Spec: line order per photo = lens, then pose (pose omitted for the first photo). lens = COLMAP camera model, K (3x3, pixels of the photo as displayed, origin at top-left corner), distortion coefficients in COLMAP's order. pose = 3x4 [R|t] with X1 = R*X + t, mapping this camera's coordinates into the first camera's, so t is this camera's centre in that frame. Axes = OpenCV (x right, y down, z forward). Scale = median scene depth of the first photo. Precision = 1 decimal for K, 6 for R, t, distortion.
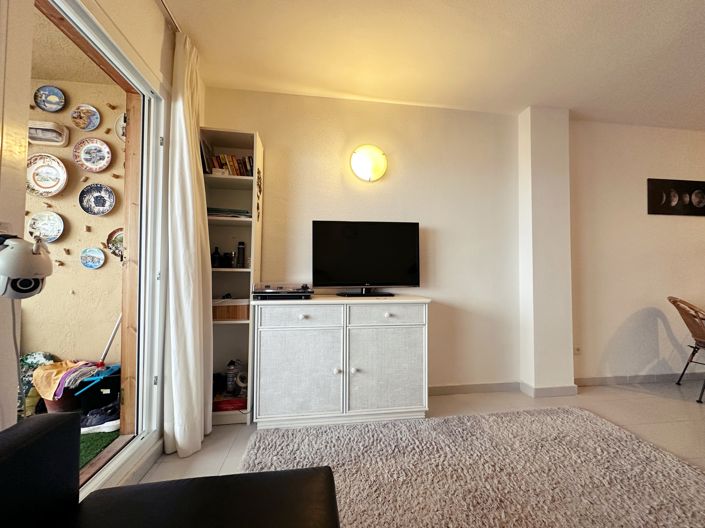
lens RADIAL K [[281.3, 0, 354.5], [0, 281.3, 258.8], [0, 0, 1]] dist [0.000575, 0.000964]
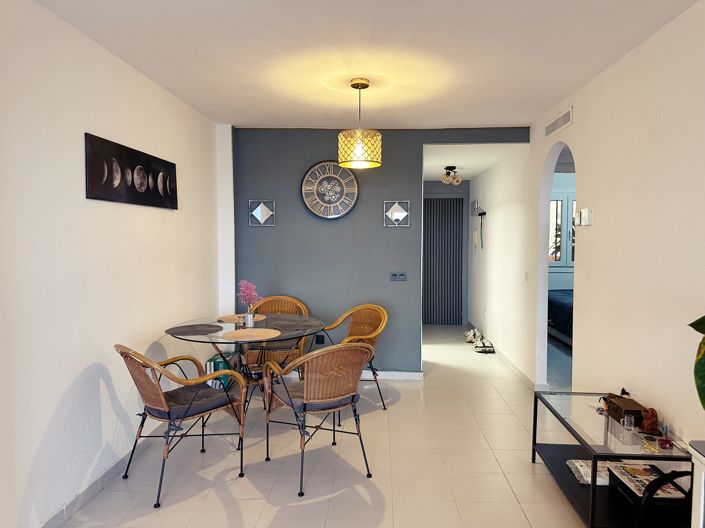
lens RADIAL K [[491.0, 0, 354.0], [0, 491.0, 268.0], [0, 0, 1]] dist [0.042799, -0.037884]
pose [[0.187192, -0.072115, 0.979673, 0.212084], [-0.044538, 0.995653, 0.081801, -0.154207], [-0.981313, -0.058945, 0.183167, 0.362917]]
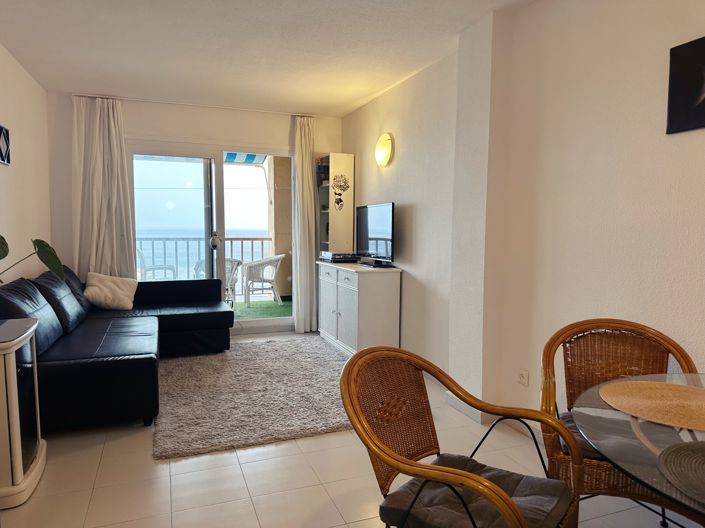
lens RADIAL K [[491.0, 0, 357.5], [0, 491.0, 271.7], [0, 0, 1]] dist [0.042799, -0.037884]
pose [[0.239274, 0.080392, -0.967618, 2.087213], [0.043551, 0.994675, 0.093409, -0.046511], [0.969975, -0.064491, 0.234499, 0.414938]]
